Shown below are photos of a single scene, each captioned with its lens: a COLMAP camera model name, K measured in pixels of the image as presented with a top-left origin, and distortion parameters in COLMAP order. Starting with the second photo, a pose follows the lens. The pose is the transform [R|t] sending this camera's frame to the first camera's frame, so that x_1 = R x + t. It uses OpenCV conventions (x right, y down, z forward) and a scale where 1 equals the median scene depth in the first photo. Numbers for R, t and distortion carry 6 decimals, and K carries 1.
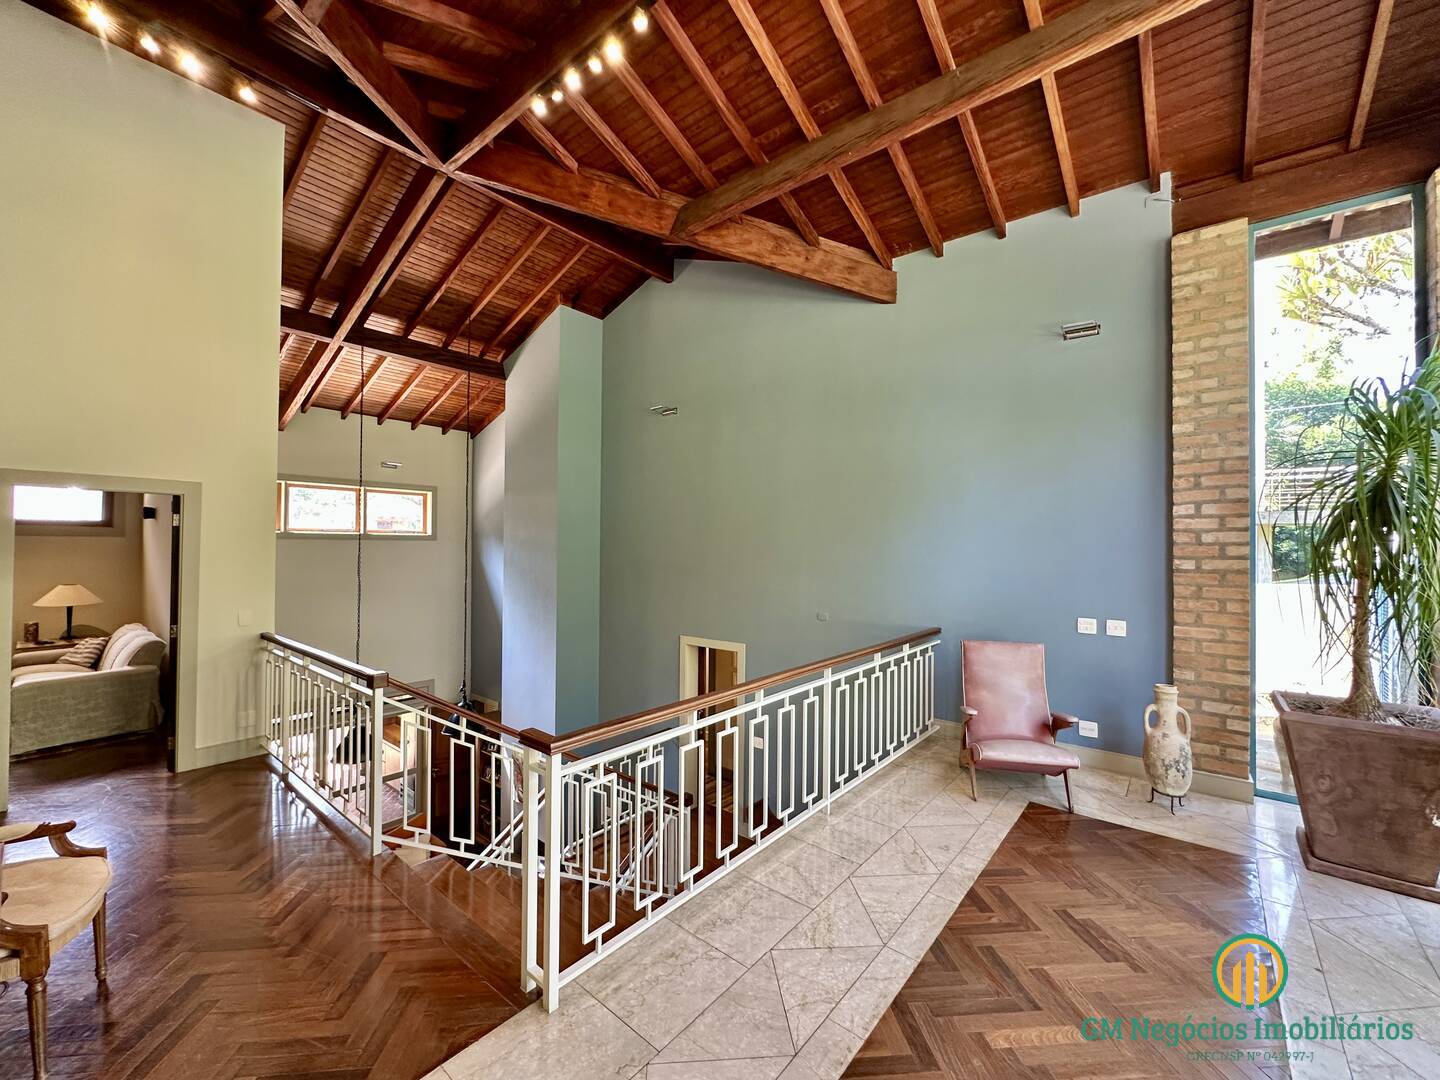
lens RADIAL K [[575.4, 0, 721.2], [0, 575.4, 540.5], [0, 0, 1]] dist [-0.006683, 0.001952]
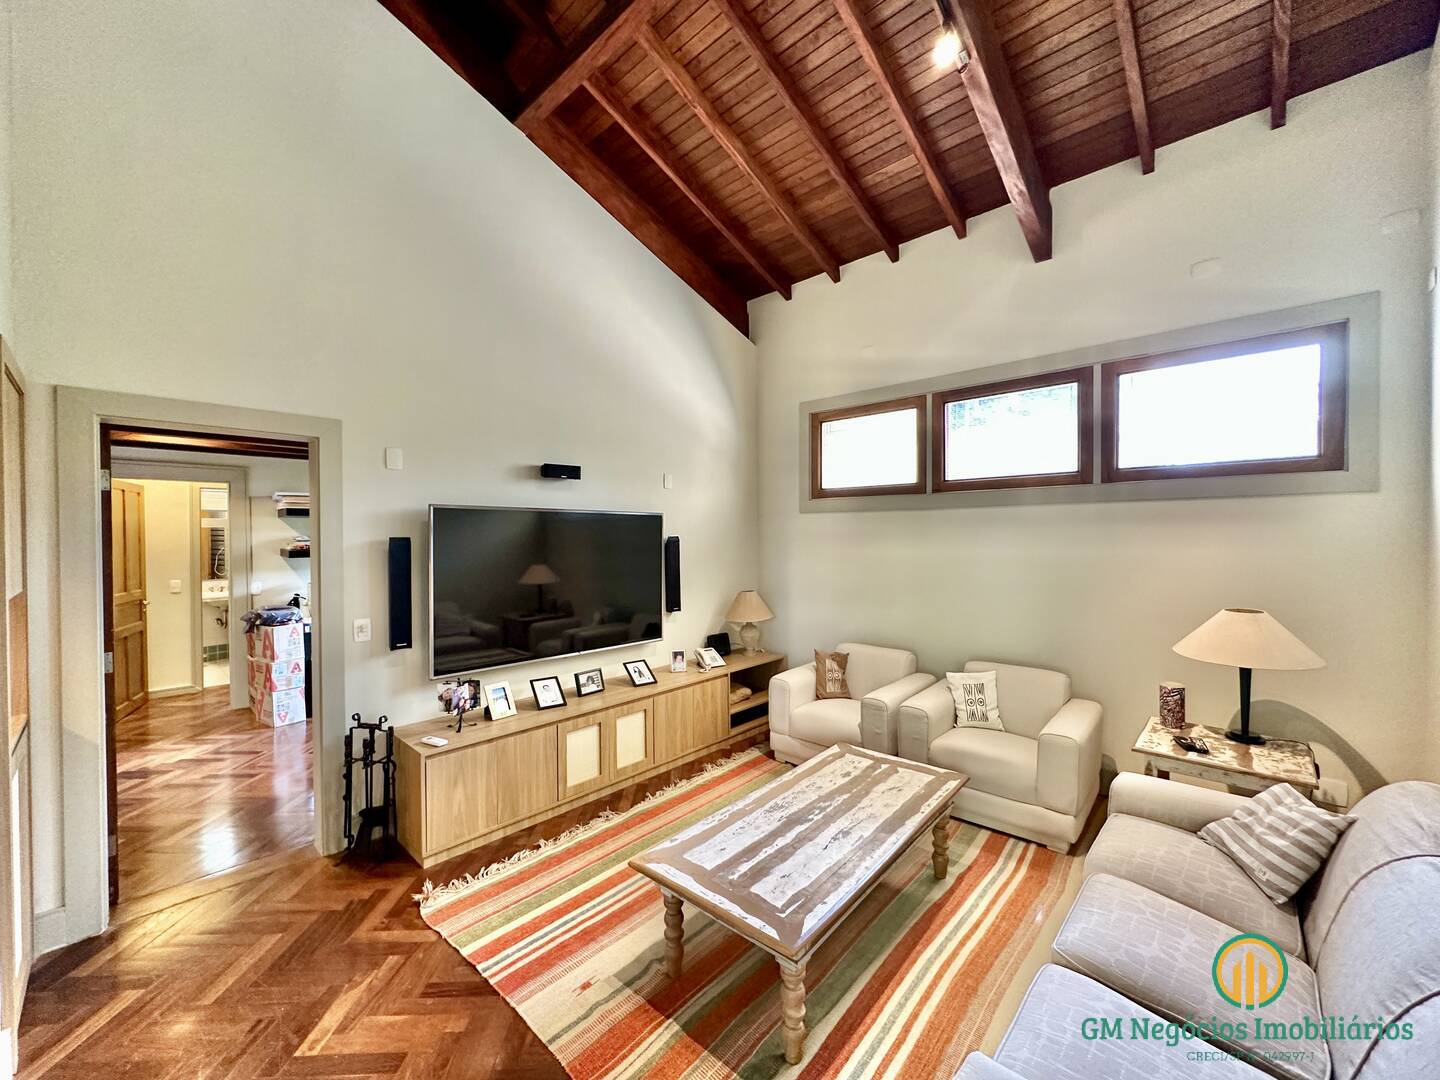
lens RADIAL K [[575.4, 0, 719.1], [0, 575.4, 537.7], [0, 0, 1]] dist [-0.006683, 0.001952]
pose [[-0.060138, -0.003988, -0.998182, -0.760709], [0.016976, 0.999843, -0.005018, 0.019135], [0.998046, -0.017247, -0.060061, 0.702600]]
